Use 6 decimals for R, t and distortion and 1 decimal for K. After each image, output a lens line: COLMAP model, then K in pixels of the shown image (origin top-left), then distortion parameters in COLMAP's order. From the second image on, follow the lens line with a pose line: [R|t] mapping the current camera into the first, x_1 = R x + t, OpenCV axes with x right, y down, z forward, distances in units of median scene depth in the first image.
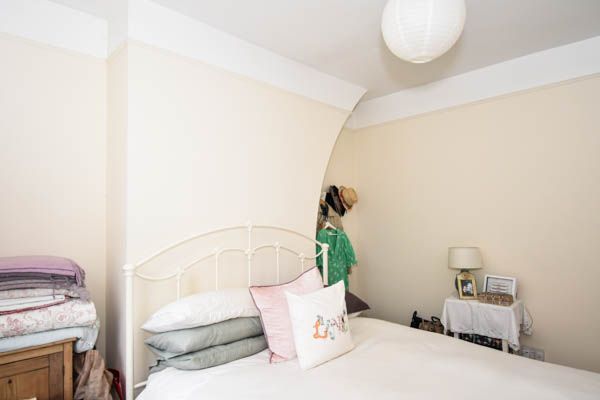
lens RADIAL K [[347.2, 0, 300.0], [0, 347.2, 200.0], [0, 0, 1]] dist [0.001424, -0.000729]
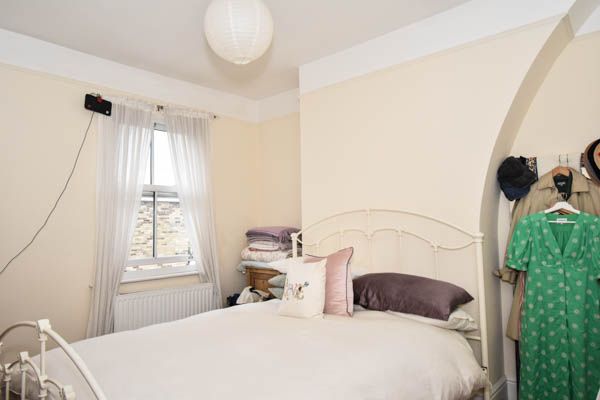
lens RADIAL K [[366.8, 0, 300.0], [0, 366.8, 200.0], [0, 0, 1]] dist [-0.000767, -0.000445]
pose [[0.098012, -0.057509, -0.993522, 0.924716], [0.060606, 0.996821, -0.051721, 0.087678], [0.993338, -0.055145, 0.101185, 0.633912]]
